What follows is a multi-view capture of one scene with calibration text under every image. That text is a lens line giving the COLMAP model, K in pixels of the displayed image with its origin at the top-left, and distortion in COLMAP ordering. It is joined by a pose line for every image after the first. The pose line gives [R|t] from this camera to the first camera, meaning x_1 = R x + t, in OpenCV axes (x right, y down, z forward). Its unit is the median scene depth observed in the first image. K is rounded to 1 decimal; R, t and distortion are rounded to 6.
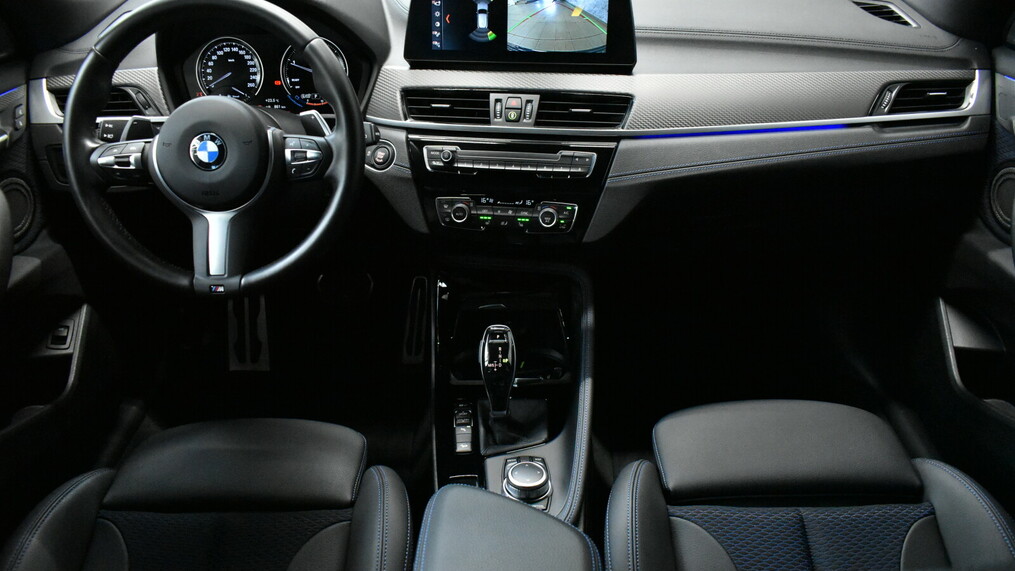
lens RADIAL K [[780.8, 0, 507.5], [0, 780.8, 285.5], [0, 0, 1]] dist [-0.004514, -0.002788]
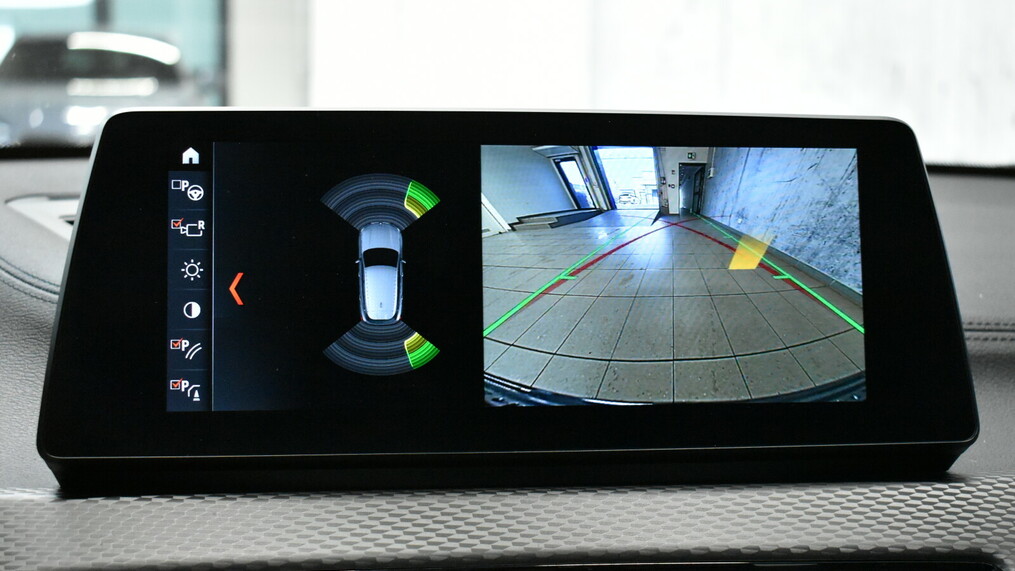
lens RADIAL K [[1511.9, 0, 507.5], [0, 1511.9, 285.5], [0, 0, 1]] dist [-0.009729, -0.011295]
pose [[0.967879, -0.008539, 0.251272, -0.113550], [0.106623, 0.919039, -0.379473, -0.155485], [-0.227688, 0.394075, 0.890429, 0.563527]]
